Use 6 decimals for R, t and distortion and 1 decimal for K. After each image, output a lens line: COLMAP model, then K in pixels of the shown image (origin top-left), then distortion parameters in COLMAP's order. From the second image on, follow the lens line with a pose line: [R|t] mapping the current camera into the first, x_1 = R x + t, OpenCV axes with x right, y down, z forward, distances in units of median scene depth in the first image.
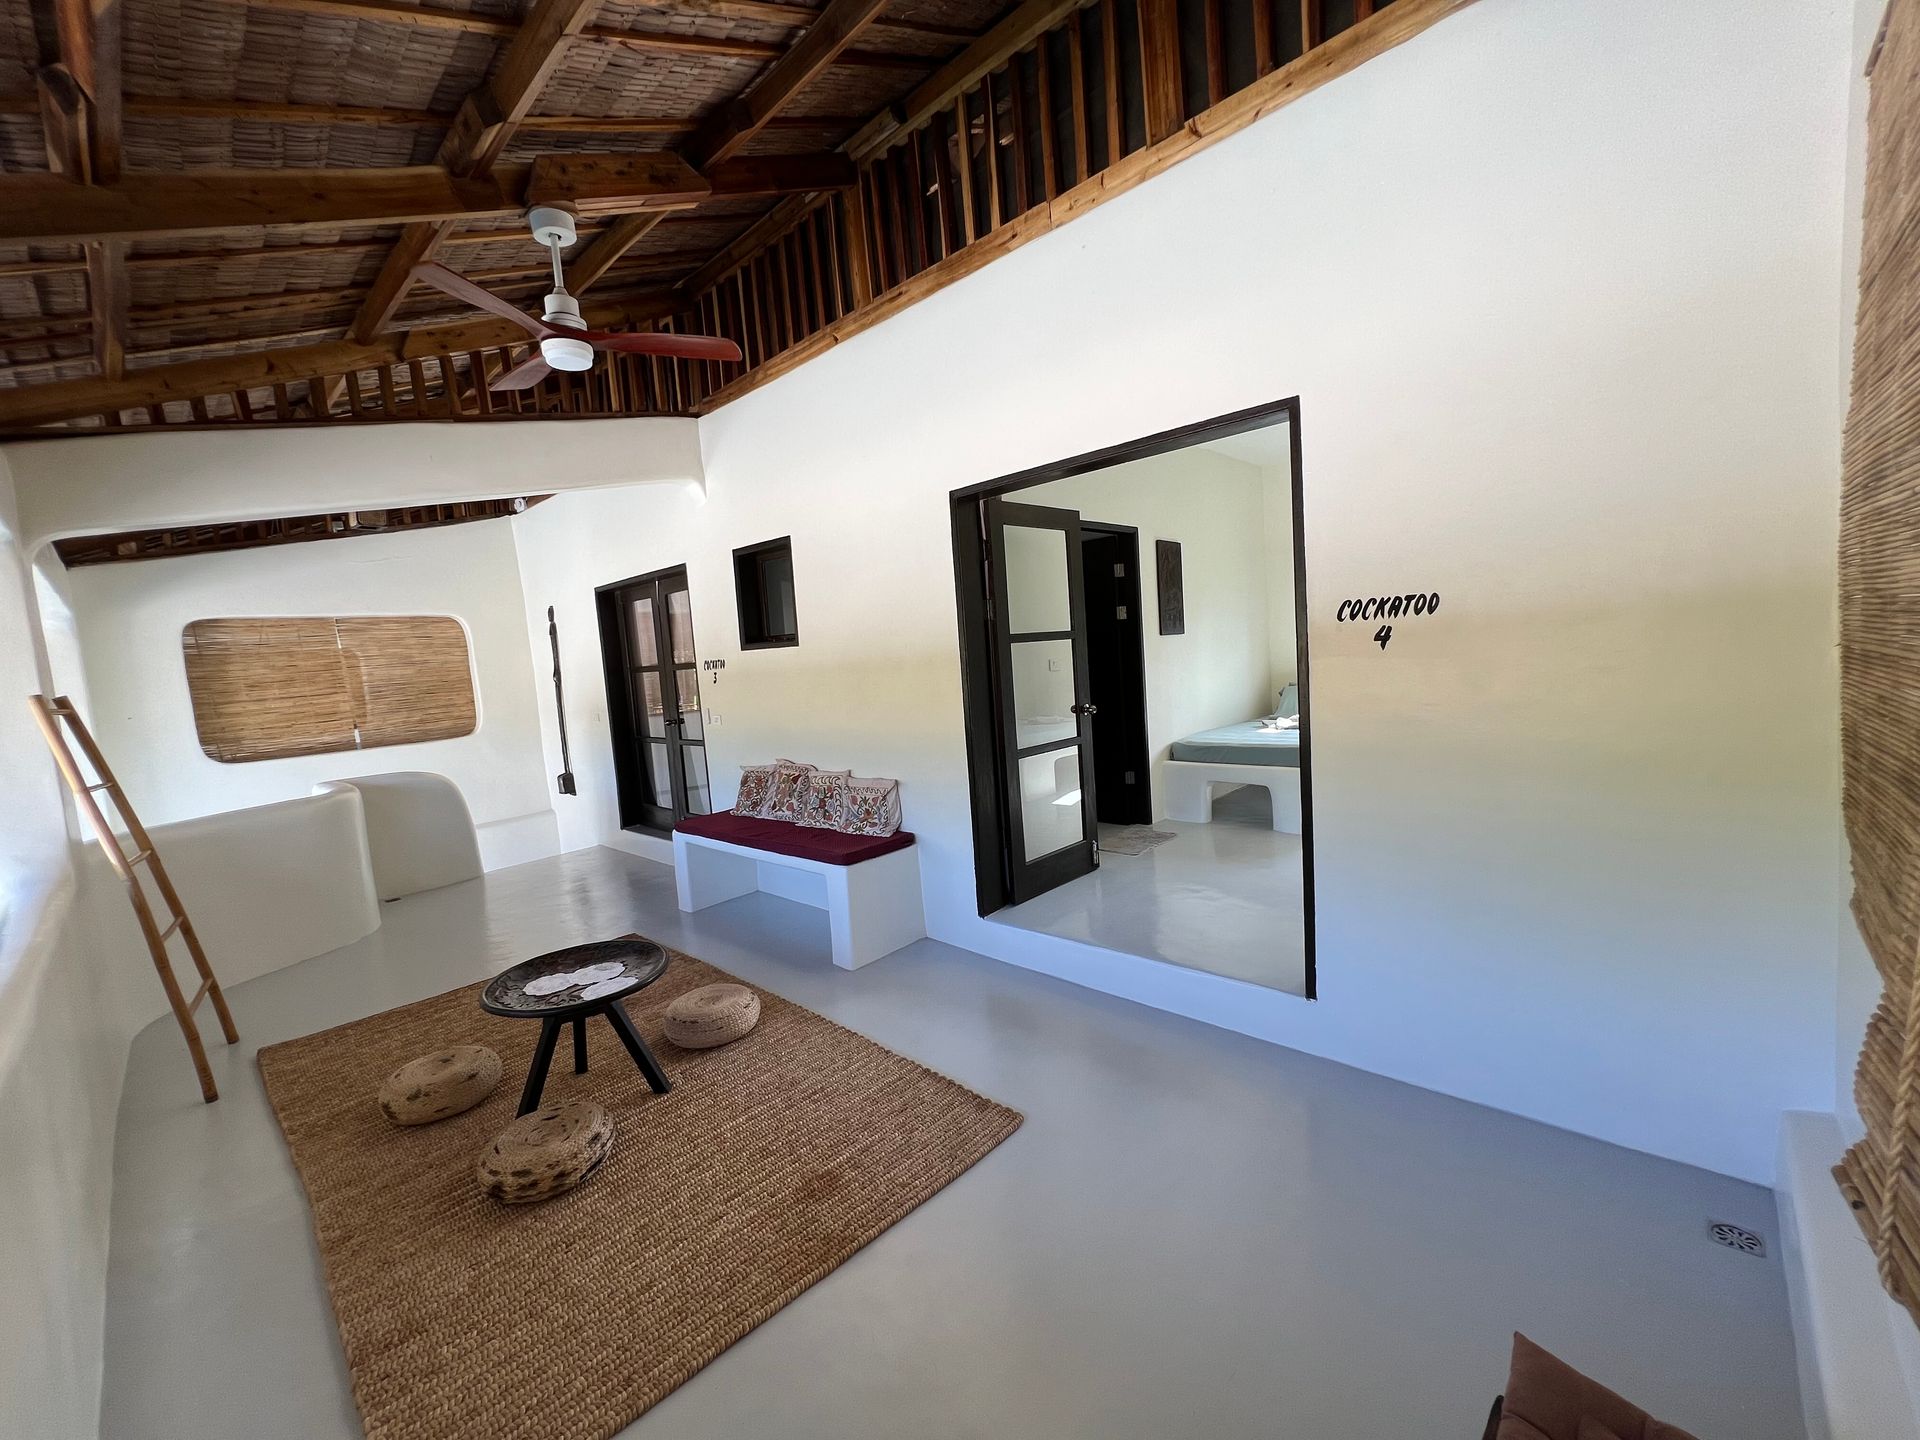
lens RADIAL K [[774.8, 0, 965.4], [0, 774.8, 727.4], [0, 0, 1]] dist [0.002755, 0.000158]
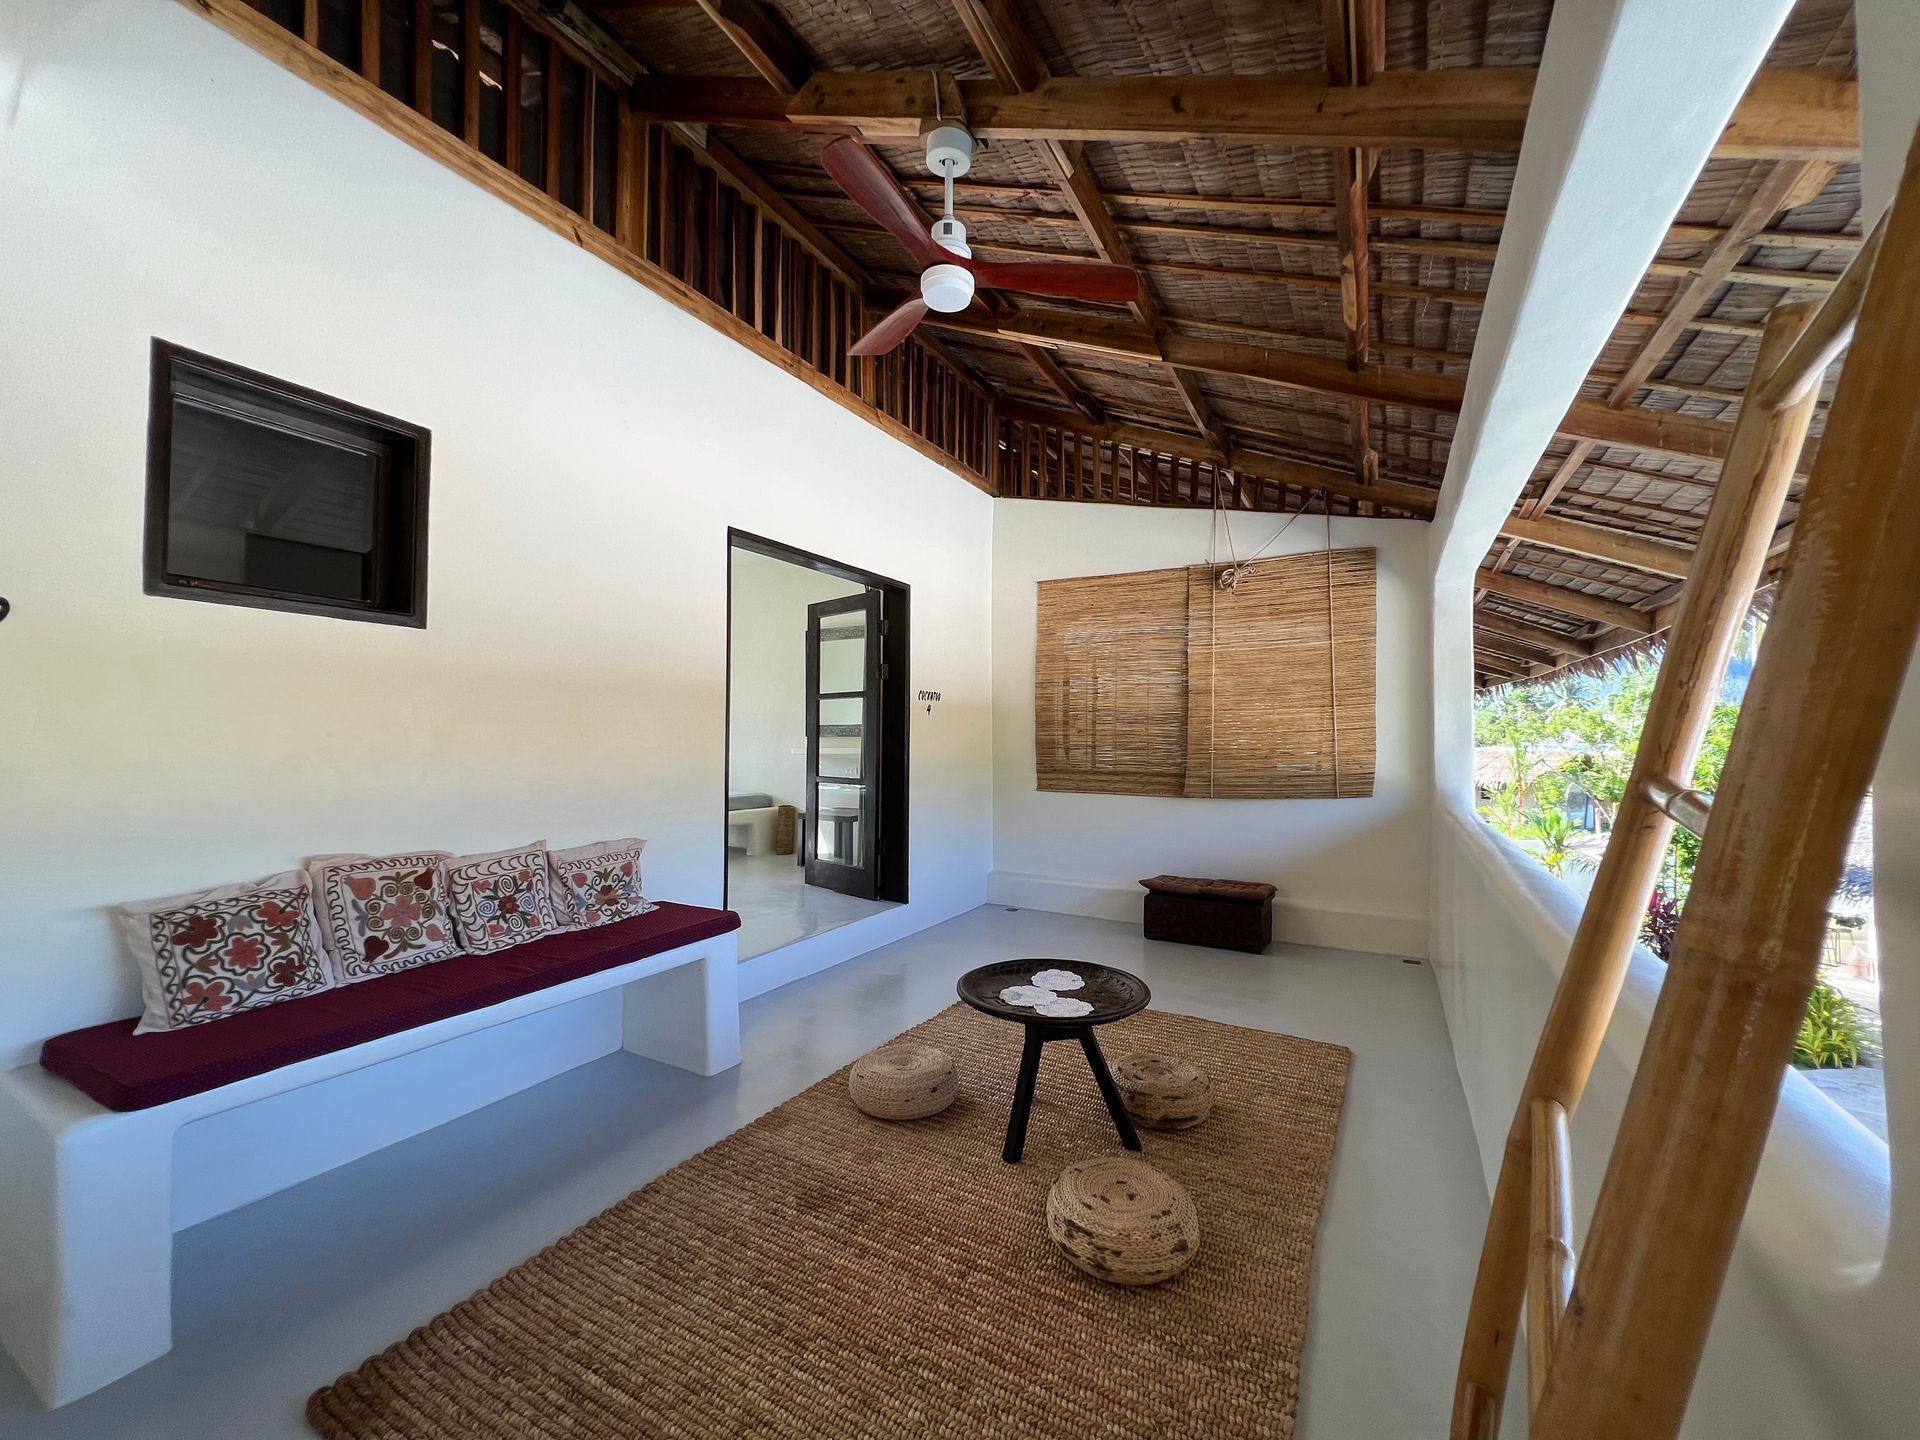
lens RADIAL K [[774.8, 0, 960.5], [0, 774.8, 727.4], [0, 0, 1]] dist [0.002755, 0.000158]
pose [[-0.246225, 0.083688, 0.965593, -0.966143], [0.108351, 0.992397, -0.058382, 0.041226], [-0.963137, 0.090248, -0.253420, 0.920289]]
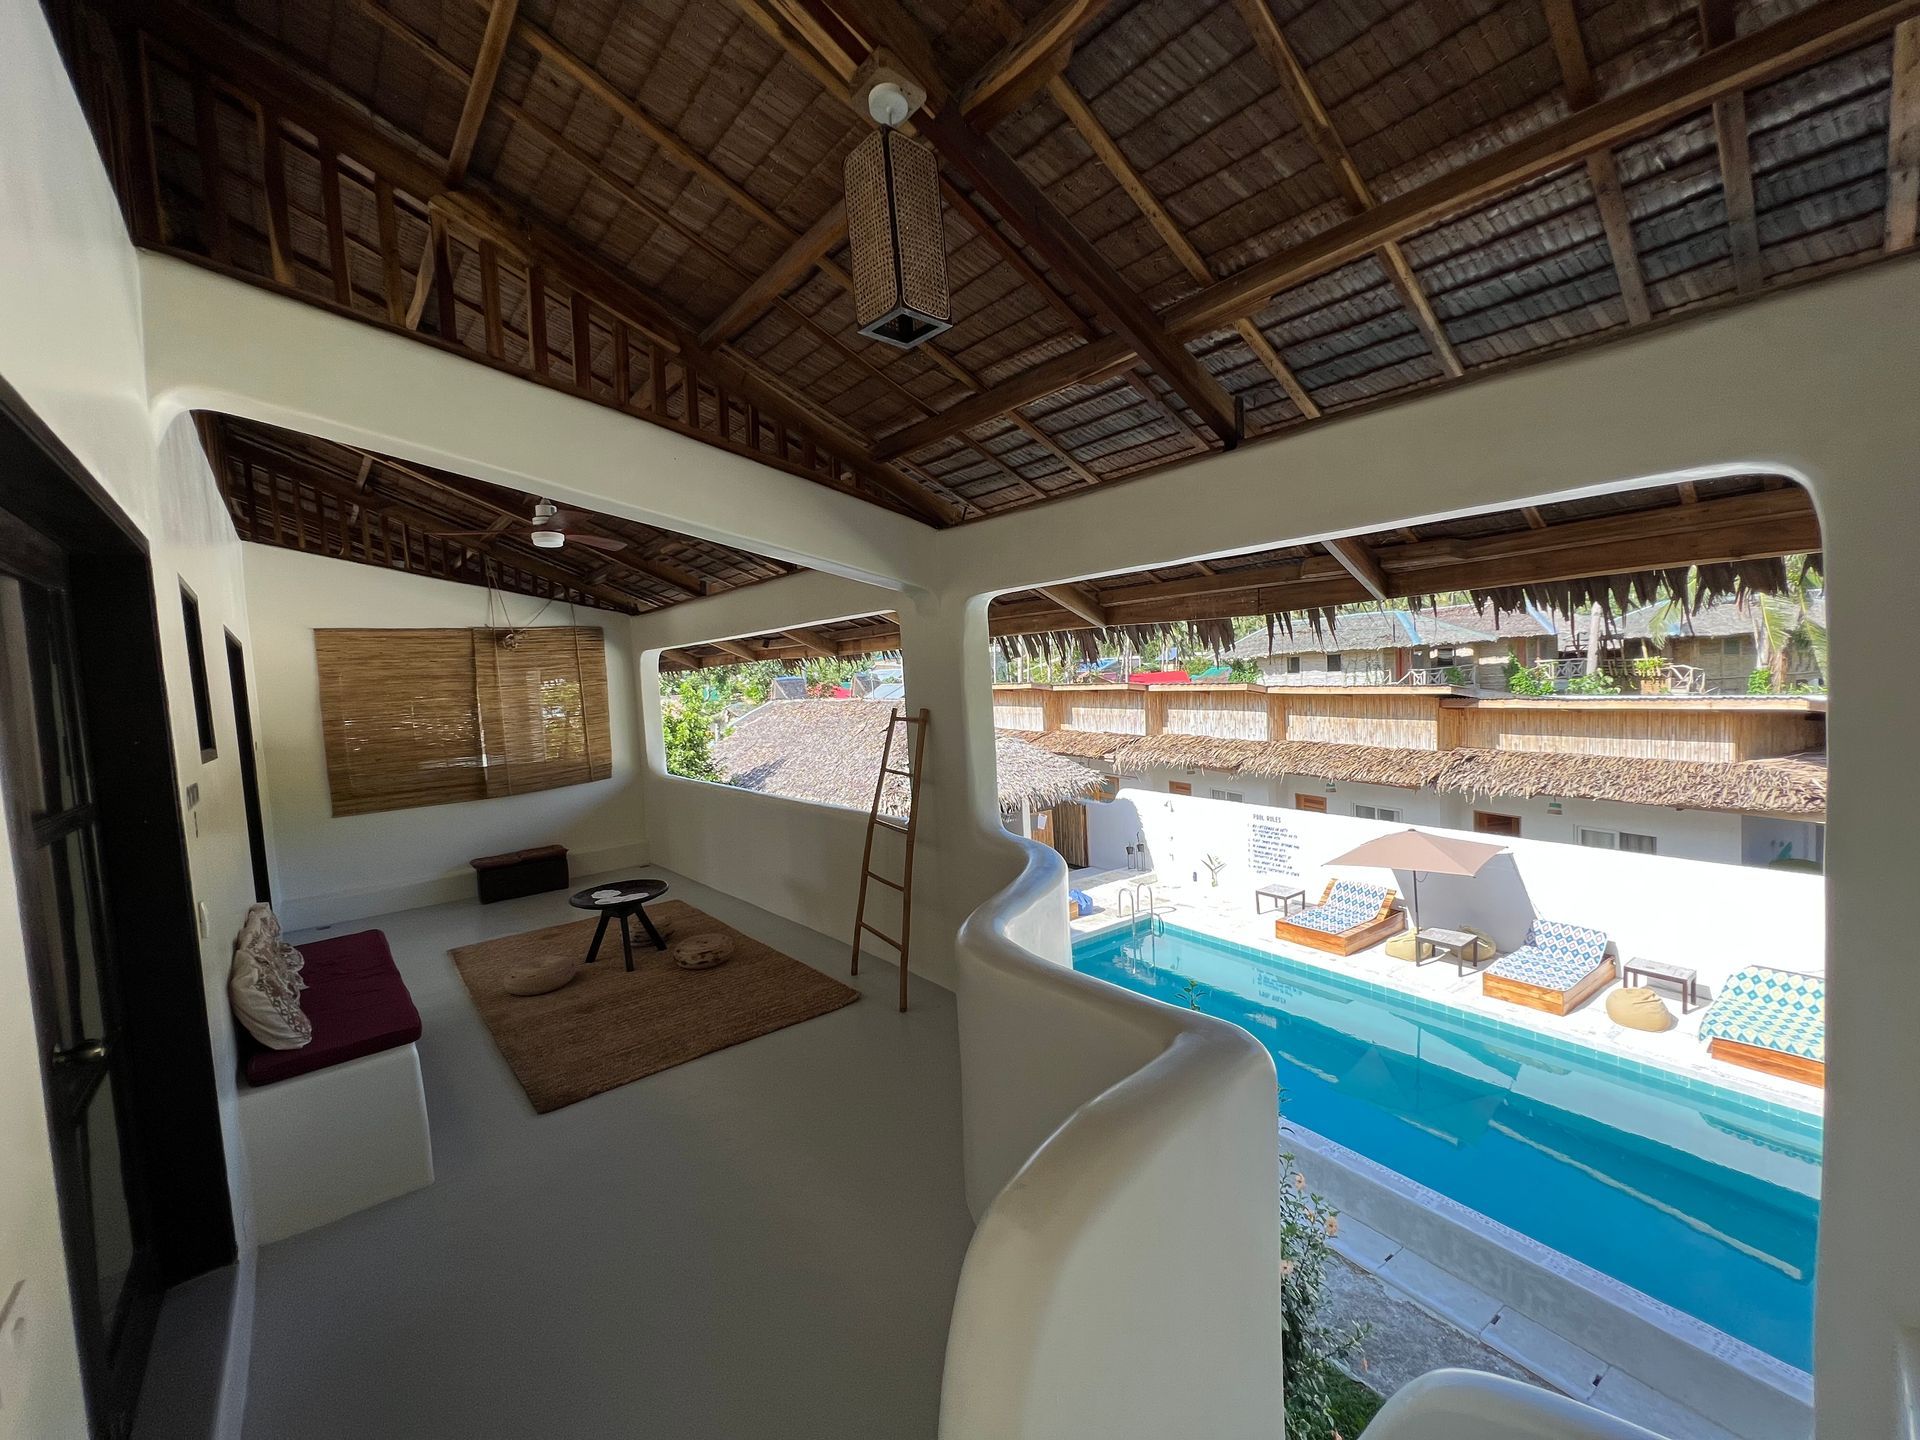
lens RADIAL K [[774.8, 0, 958.5], [0, 774.8, 720.5], [0, 0, 1]] dist [0.002755, 0.000158]
pose [[-0.984824, 0.129548, 0.115493, -1.082340], [0.145489, 0.979058, 0.142401, -0.145592], [-0.094626, 0.157043, -0.983048, 1.840808]]
